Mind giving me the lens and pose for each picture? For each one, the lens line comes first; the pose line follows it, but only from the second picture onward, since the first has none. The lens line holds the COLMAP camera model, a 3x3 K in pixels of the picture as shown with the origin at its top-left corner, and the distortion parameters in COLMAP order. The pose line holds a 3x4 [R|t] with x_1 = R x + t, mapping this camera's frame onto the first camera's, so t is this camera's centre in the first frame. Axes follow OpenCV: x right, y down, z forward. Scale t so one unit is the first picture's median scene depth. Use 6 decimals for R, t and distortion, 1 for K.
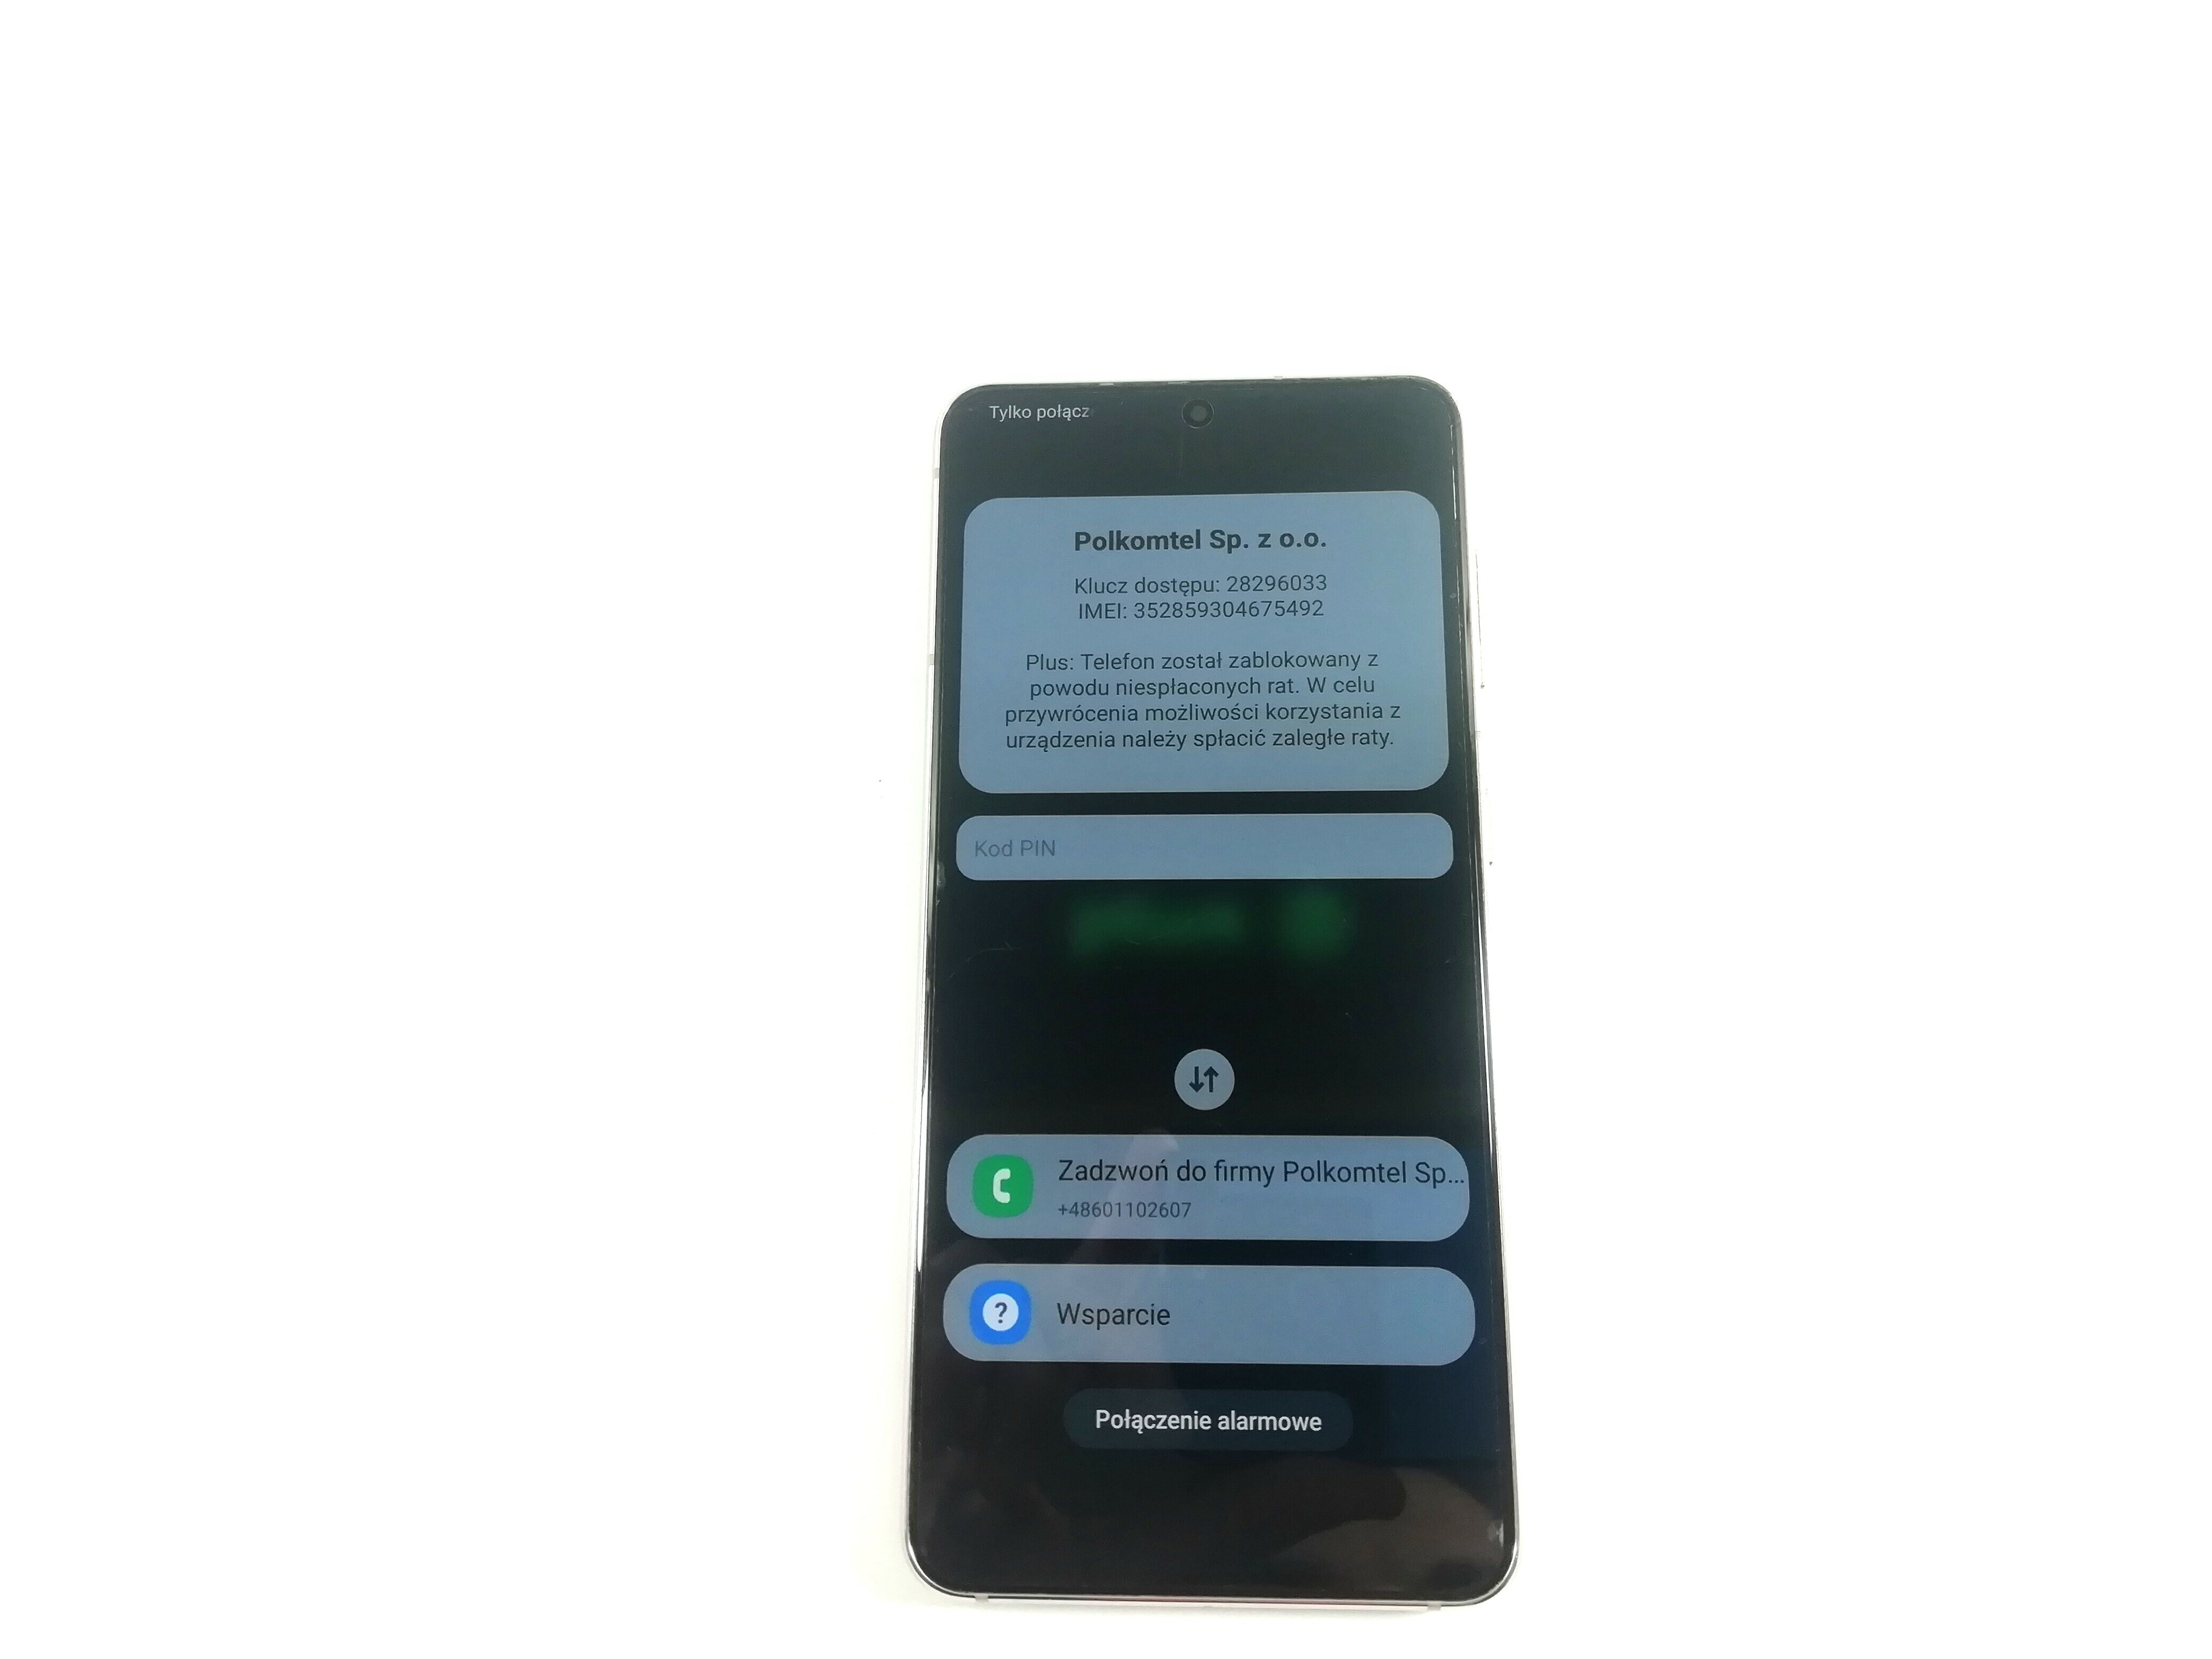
lens RADIAL K [[1681.4, 0, 1106.0], [0, 1681.4, 829.5], [0, 0, 1]] dist [0.124782, -0.000947]
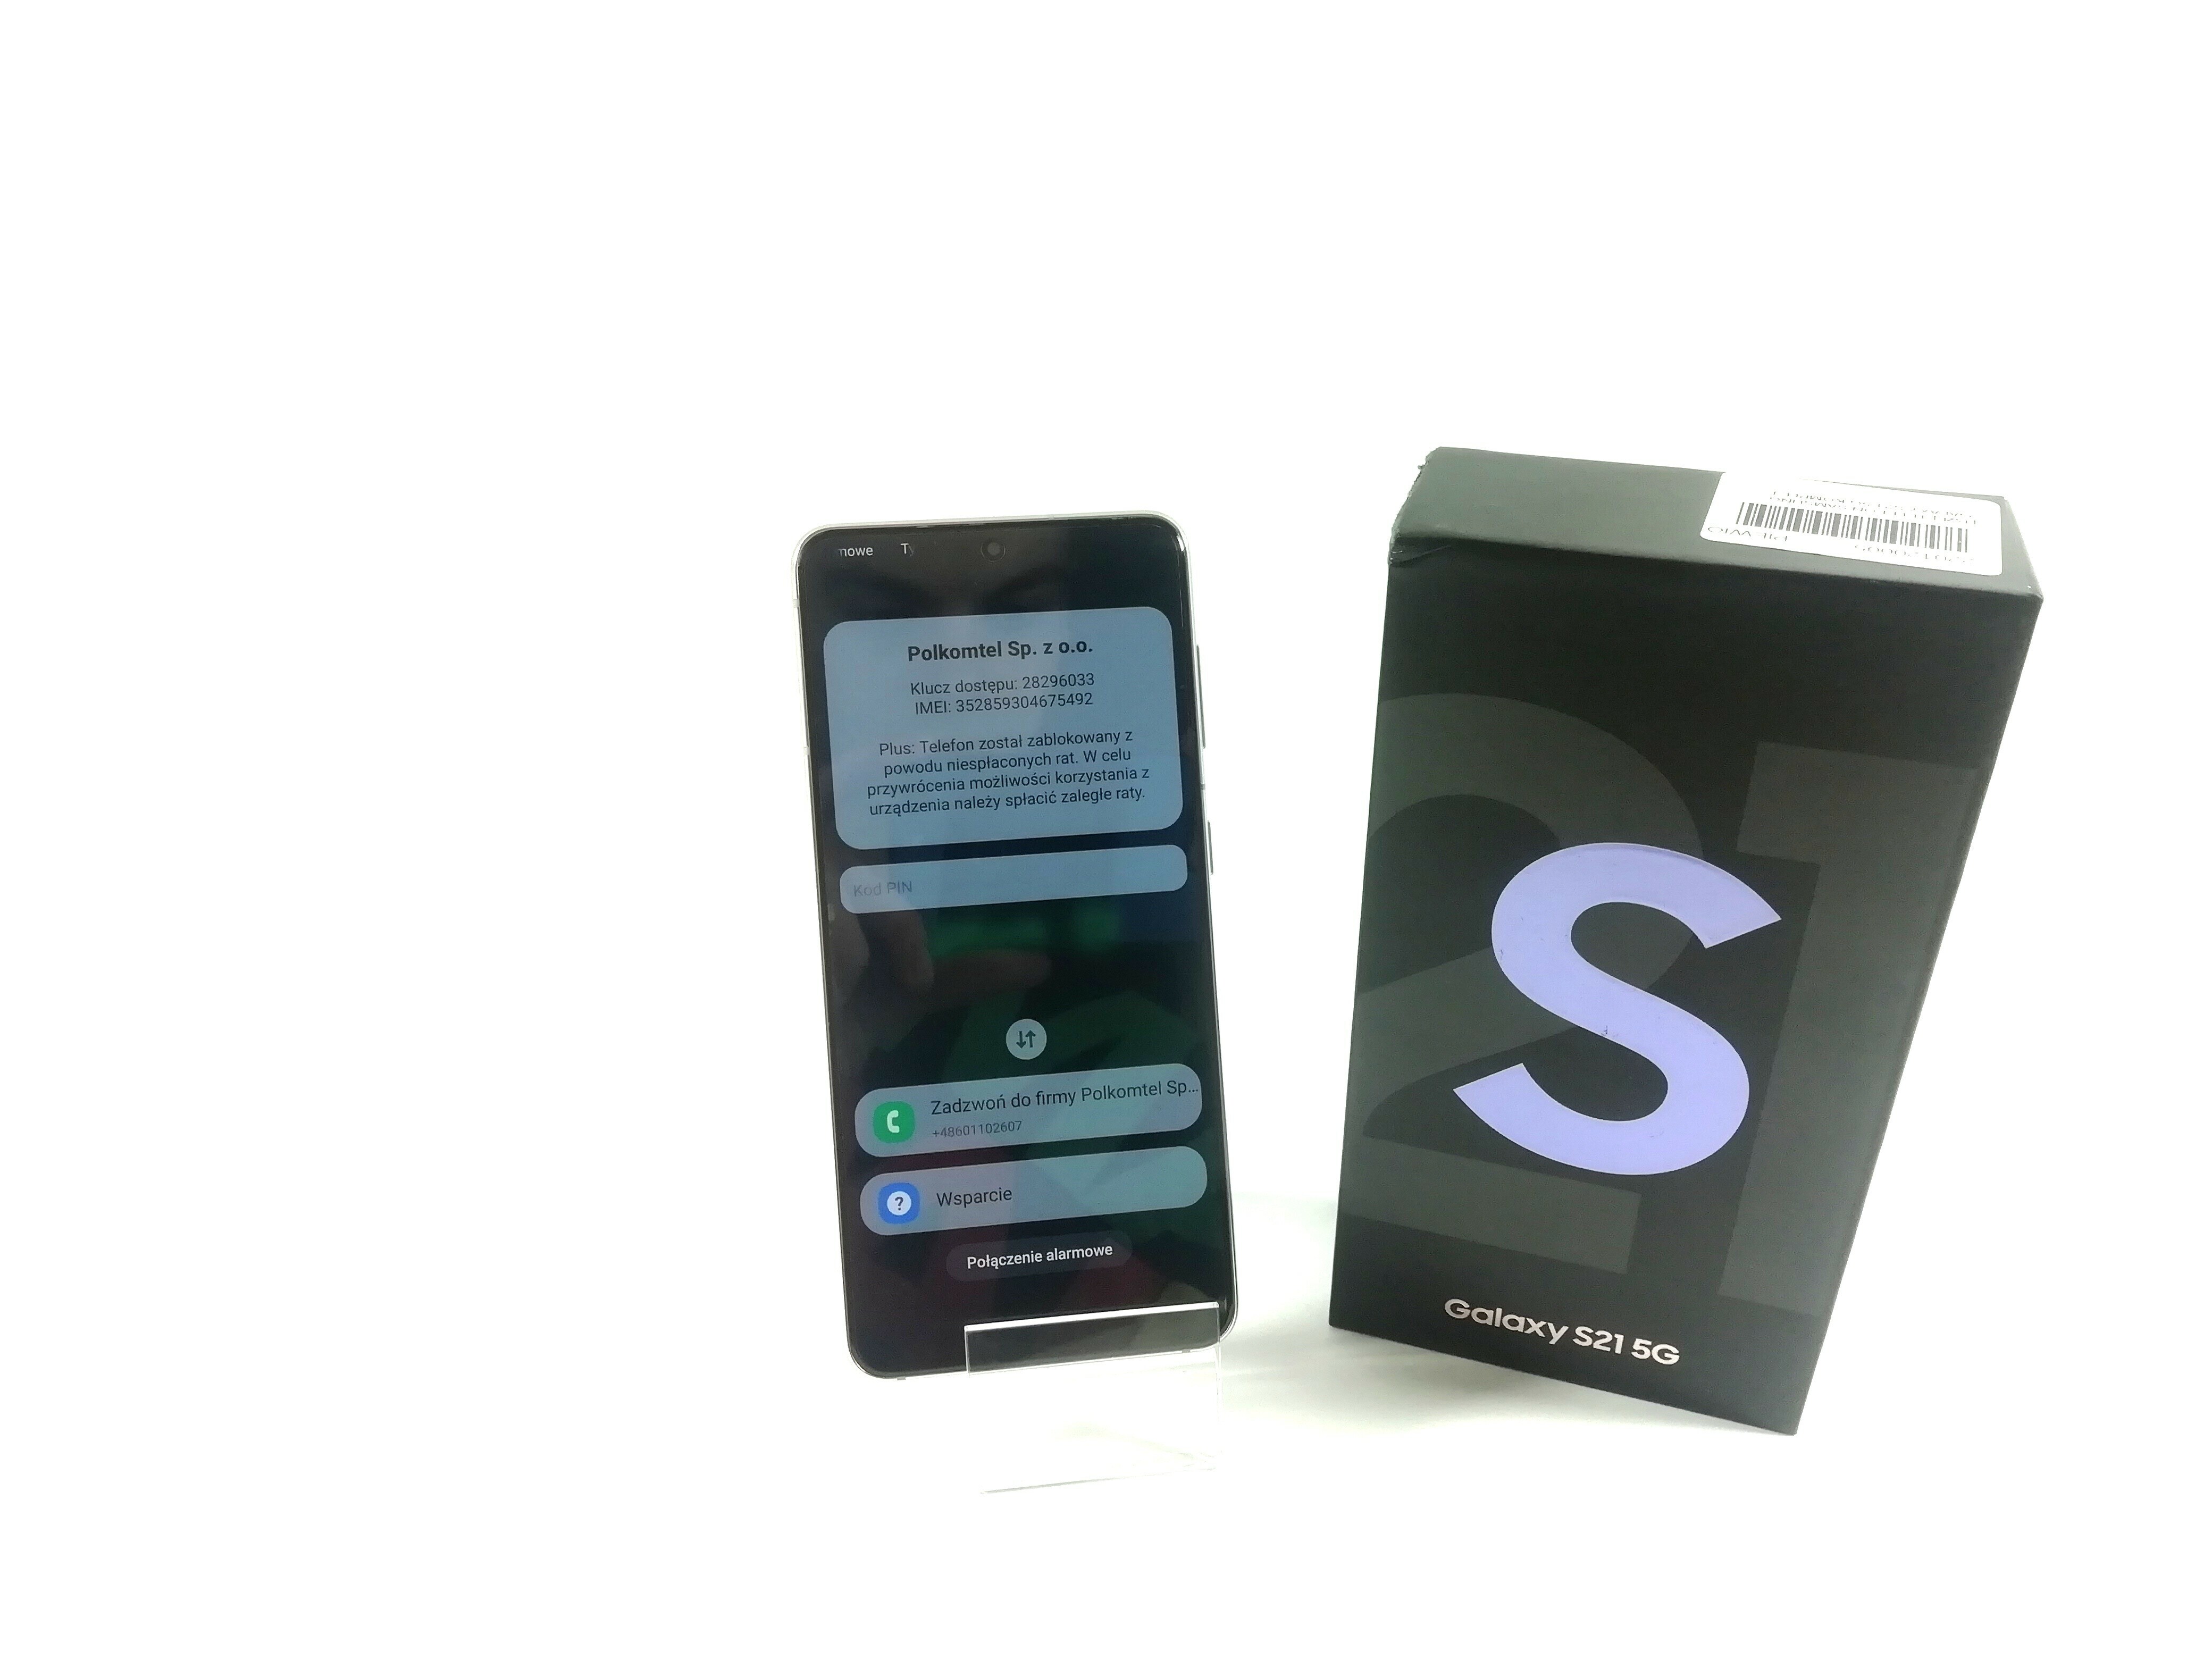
lens RADIAL K [[1681.4, 0, 1106.0], [0, 1681.4, 829.5], [0, 0, 1]] dist [0.124782, -0.000947]
pose [[0.992713, -0.066329, 0.100605, -0.007217], [0.065698, 0.997794, 0.009571, -0.037239], [-0.101017, -0.002892, 0.994880, -0.395862]]
